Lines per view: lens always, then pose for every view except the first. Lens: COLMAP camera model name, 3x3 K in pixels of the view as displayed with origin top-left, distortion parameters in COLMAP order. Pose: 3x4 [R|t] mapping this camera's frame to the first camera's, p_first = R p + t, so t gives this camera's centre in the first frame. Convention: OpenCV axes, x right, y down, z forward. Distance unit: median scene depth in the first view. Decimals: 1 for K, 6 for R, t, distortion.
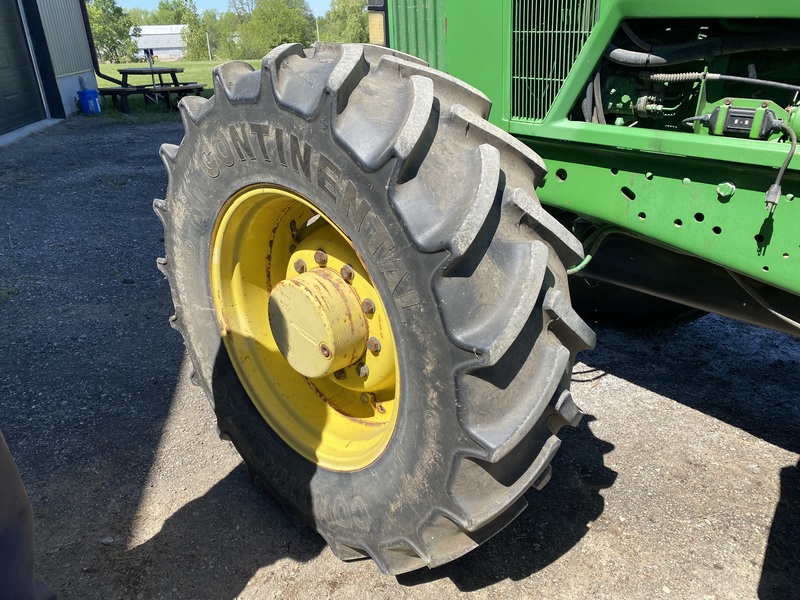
lens RADIAL K [[596.7, 0, 398.1], [0, 596.7, 299.0], [0, 0, 1]] dist [0.004988, -0.007173]
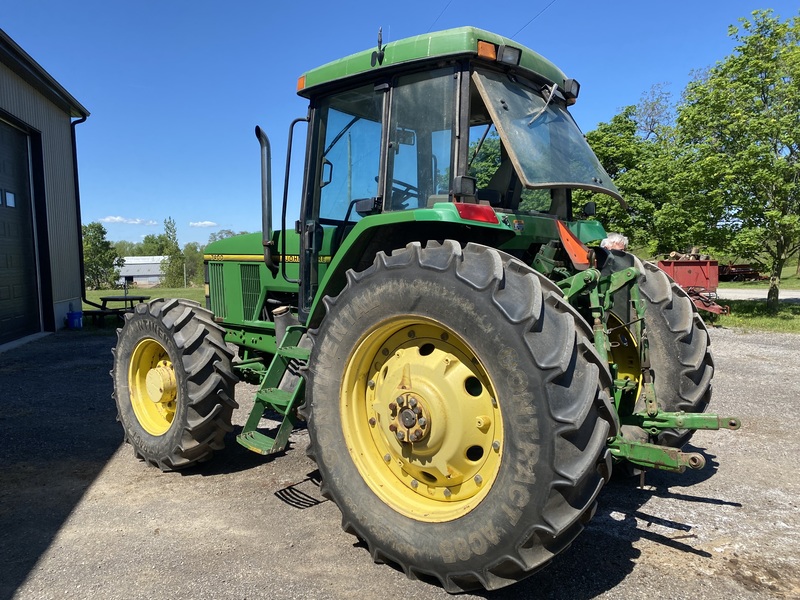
lens RADIAL K [[596.7, 0, 400.0], [0, 596.7, 299.9], [0, 0, 1]] dist [0.004988, -0.007173]
pose [[0.998396, -0.001743, 0.056583, 0.160992], [0.021350, 0.937308, -0.347847, 0.128573], [-0.052430, 0.348498, 0.935842, -0.364537]]
